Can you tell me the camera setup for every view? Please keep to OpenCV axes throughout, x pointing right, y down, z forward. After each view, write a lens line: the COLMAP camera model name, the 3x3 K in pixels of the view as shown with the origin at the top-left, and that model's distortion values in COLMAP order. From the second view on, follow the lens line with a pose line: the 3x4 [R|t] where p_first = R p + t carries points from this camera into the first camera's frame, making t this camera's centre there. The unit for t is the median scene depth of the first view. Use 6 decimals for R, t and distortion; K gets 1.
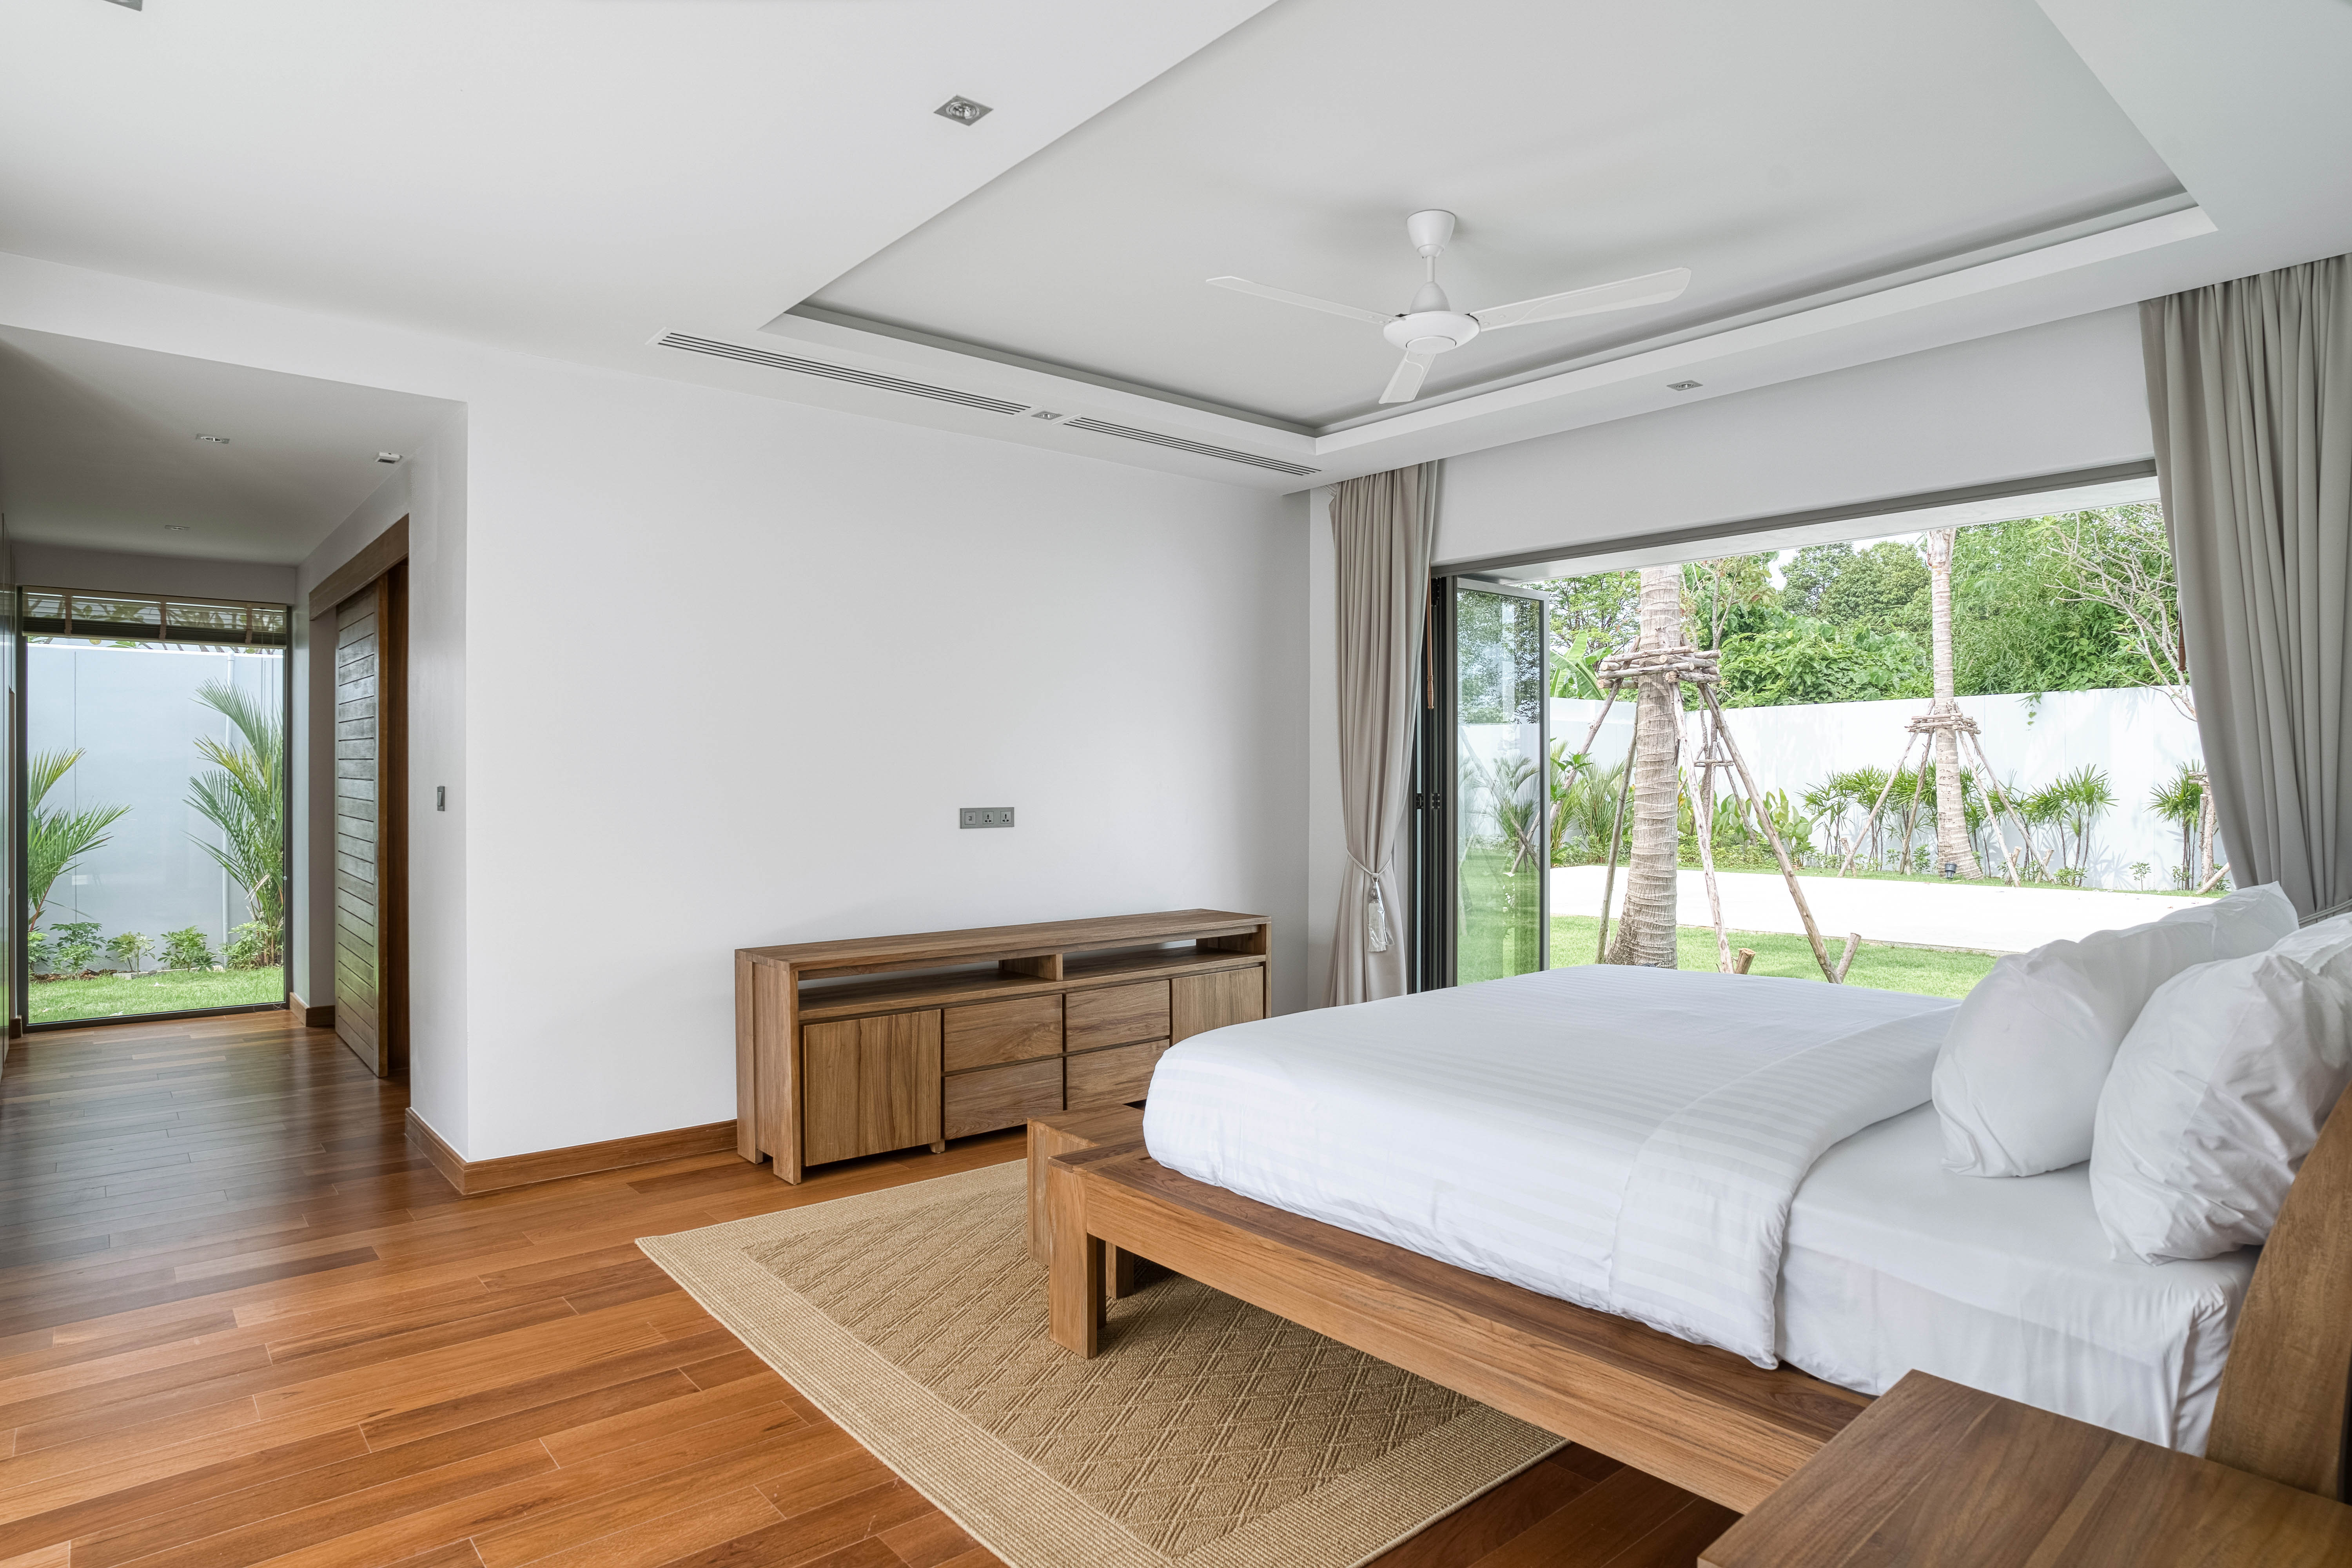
lens RADIAL K [[1416.2, 0, 1176.0], [0, 1416.2, 784.0], [0, 0, 1]] dist [-0.078195, 0.047650]
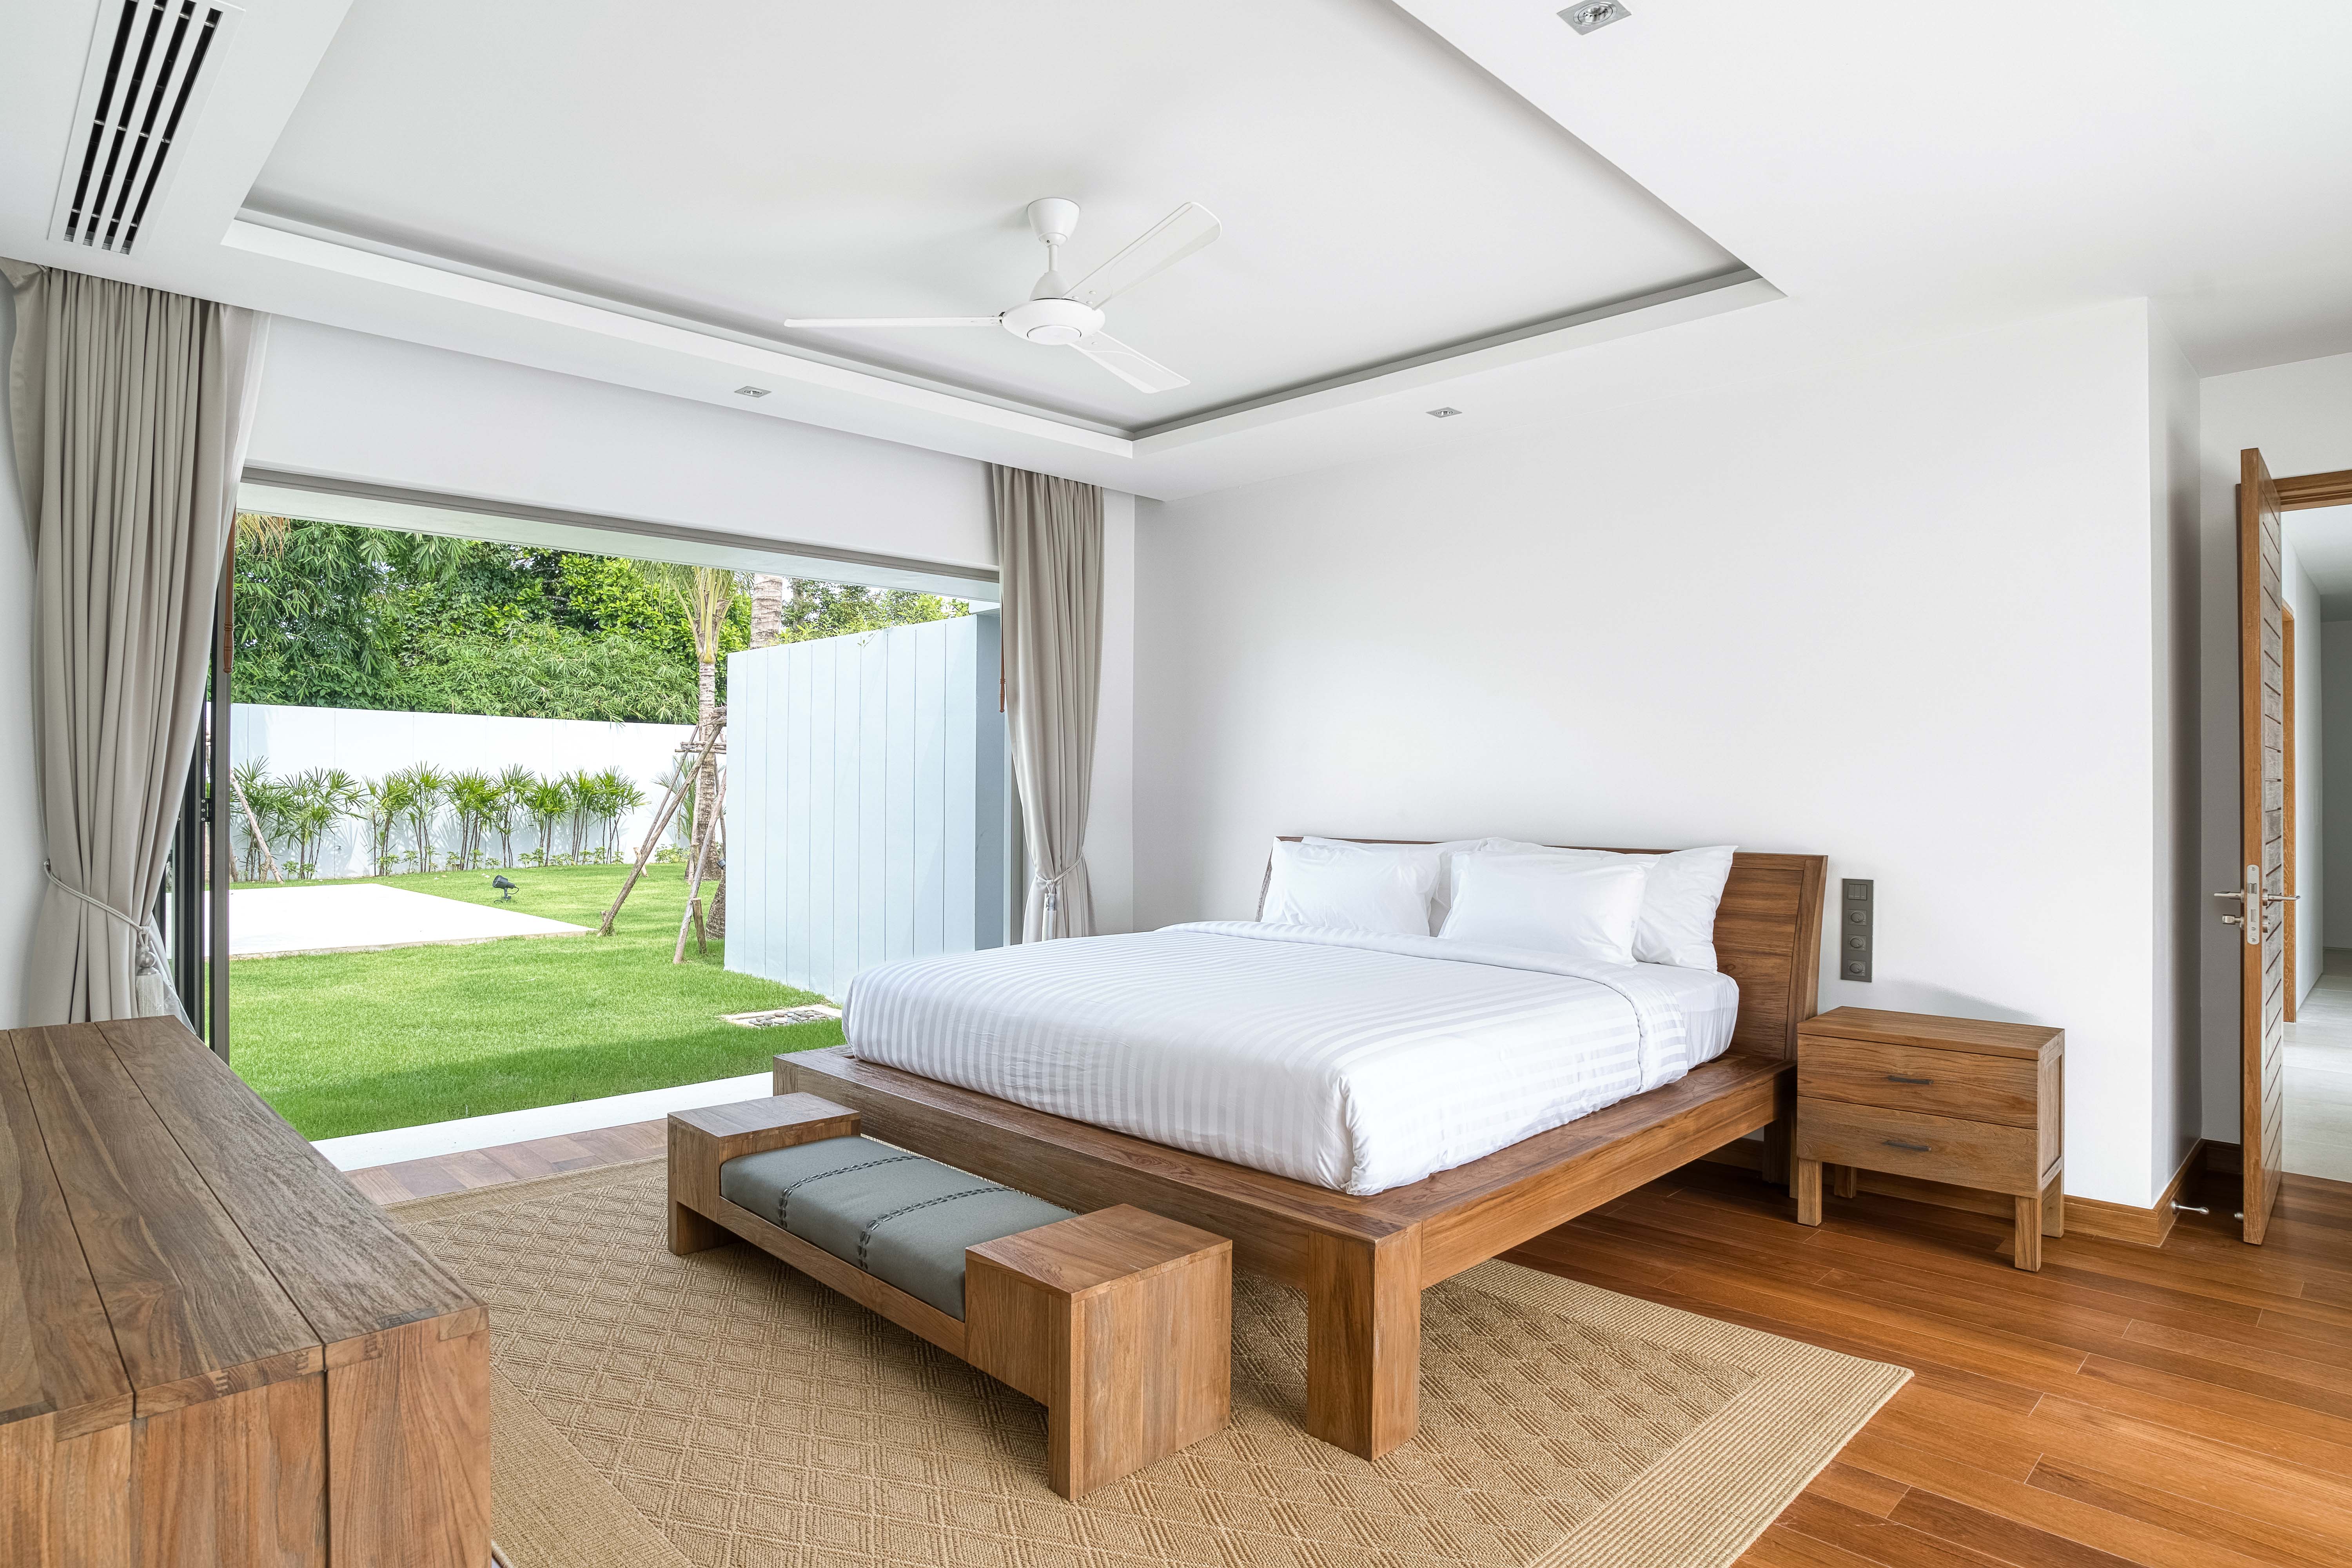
lens RADIAL K [[1212.0, 0, 1176.0], [0, 1212.0, 784.0], [0, 0, 1]] dist [-0.058524, 0.000466]
pose [[-0.116753, 0.004144, 0.993152, -0.473297], [0.000042, 0.999991, -0.004167, 0.002205], [-0.993161, -0.000445, -0.116752, 0.707863]]
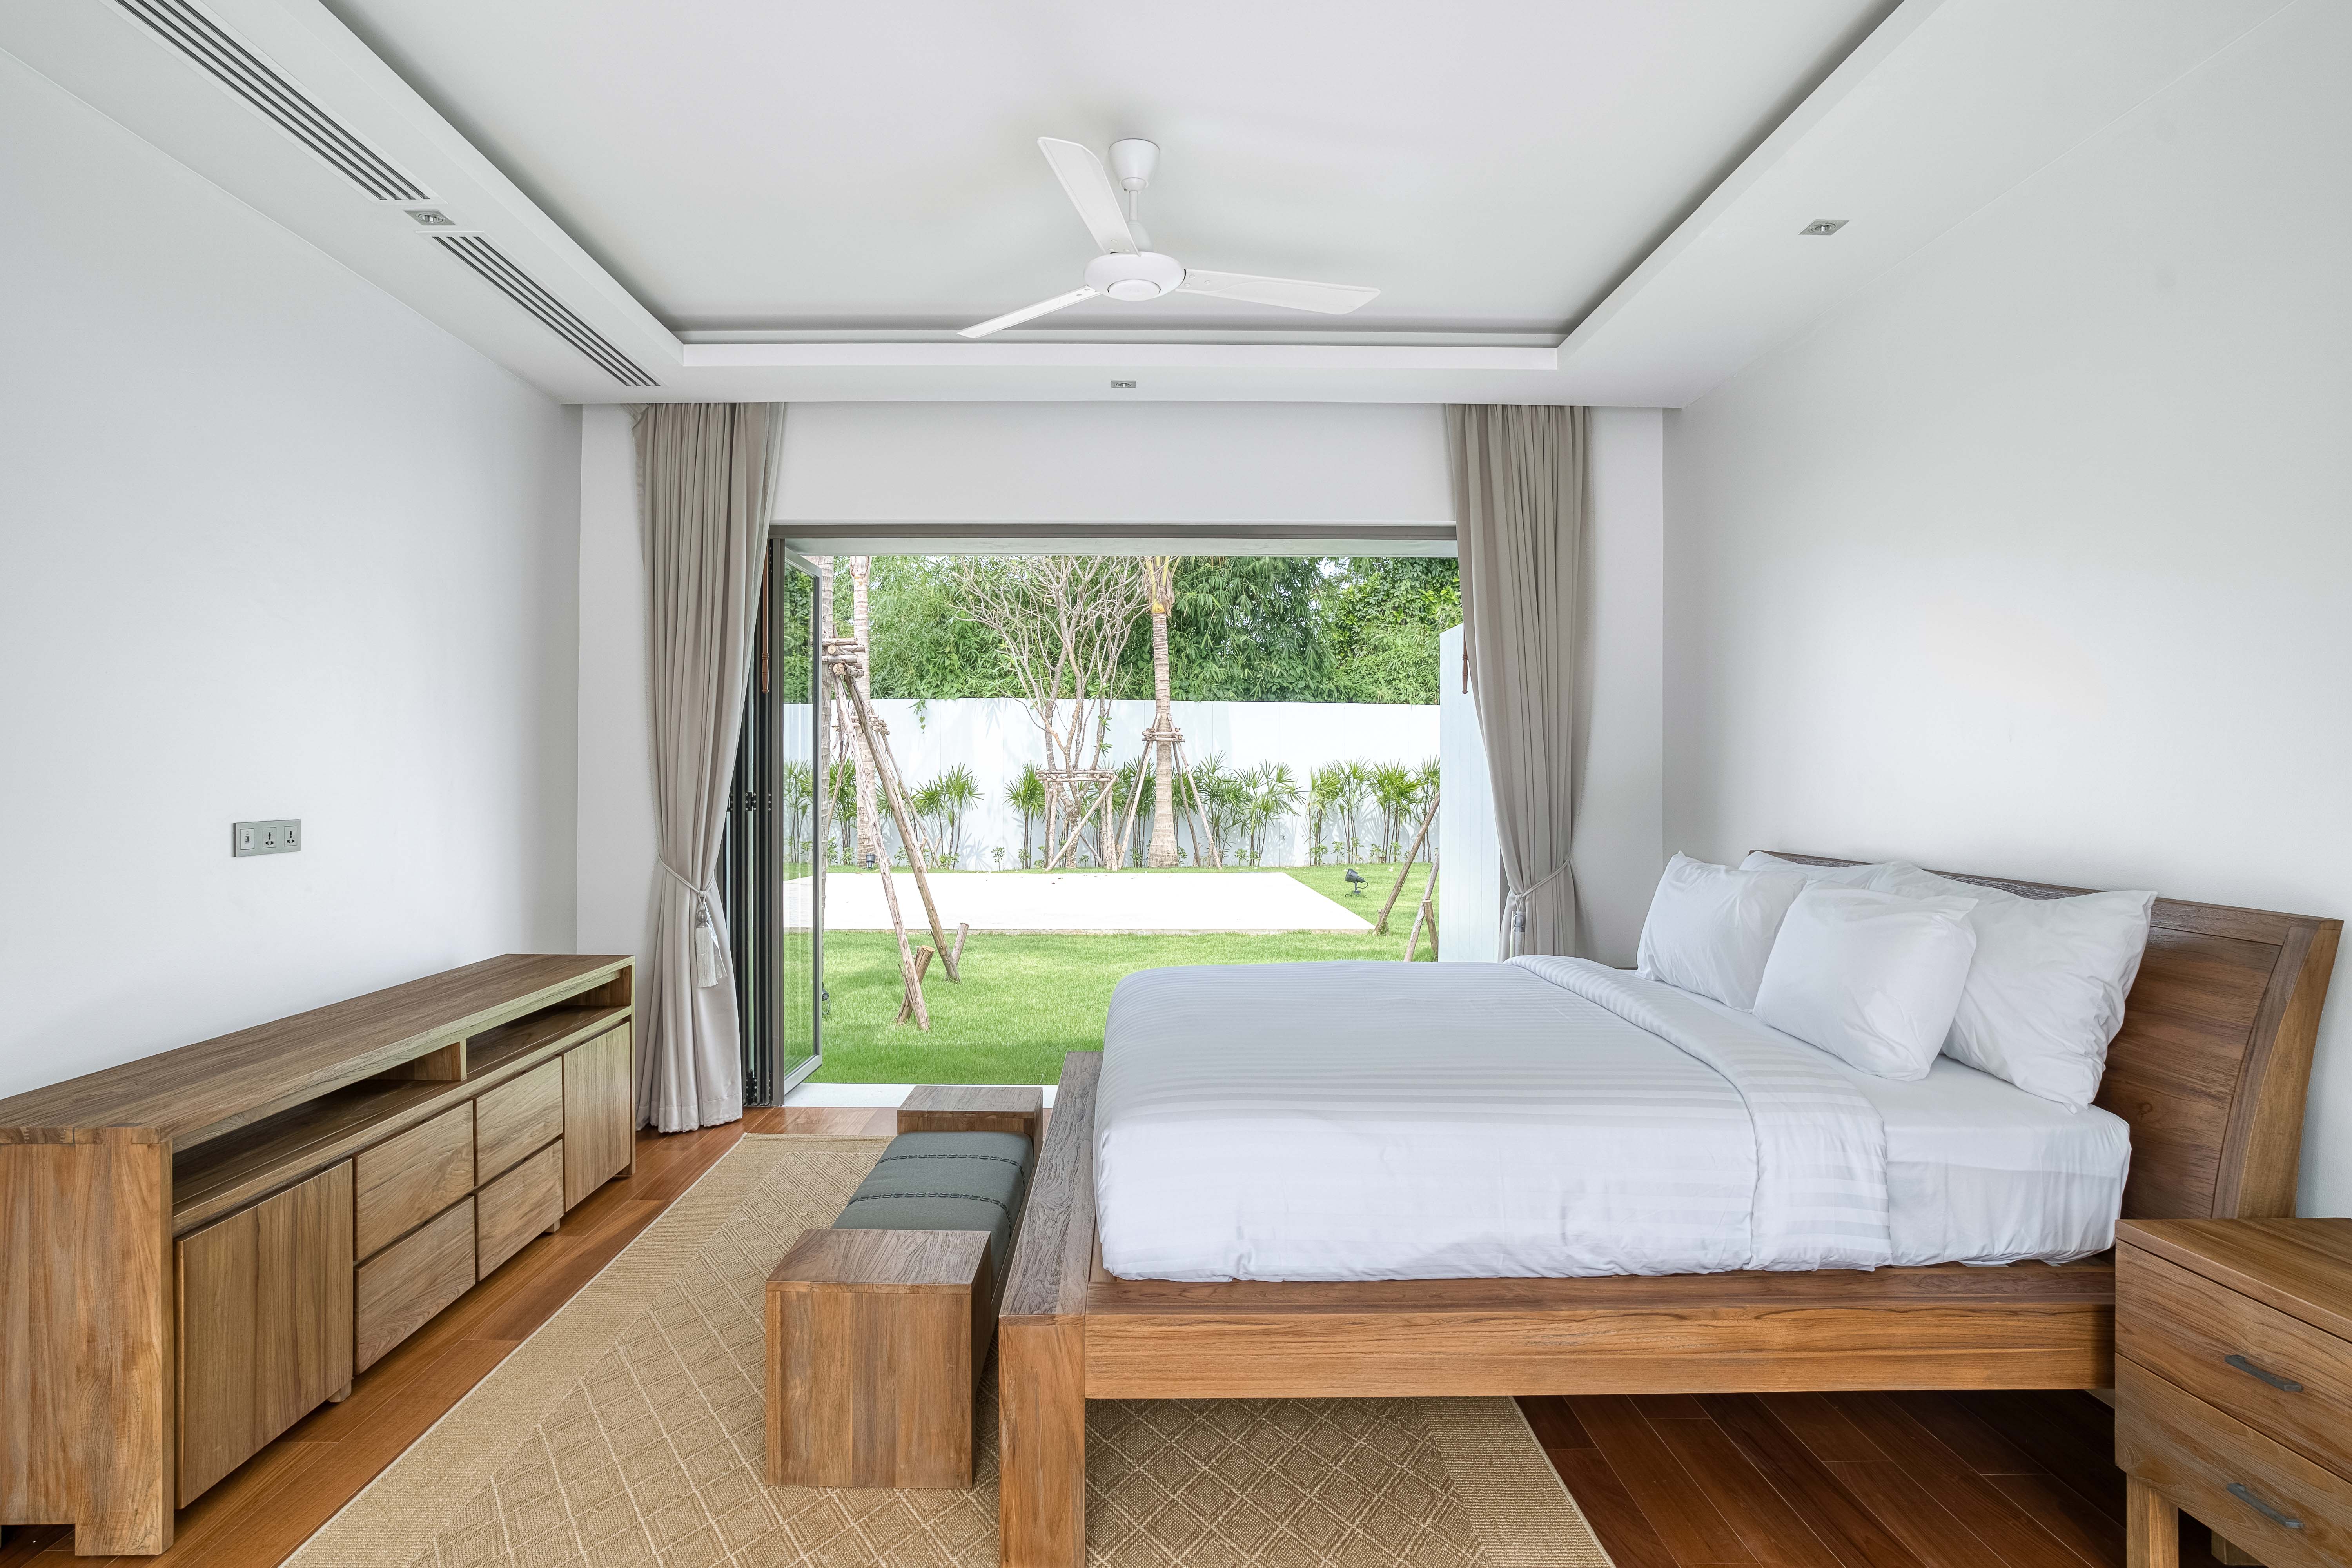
lens RADIAL K [[1416.2, 0, 1176.0], [0, 1416.2, 784.0], [0, 0, 1]] dist [-0.078195, 0.047650]
pose [[0.597064, -0.002481, 0.802190, -0.378507], [0.000117, 0.999995, 0.003005, -0.001403], [-0.802194, -0.001701, 0.597061, 0.324819]]
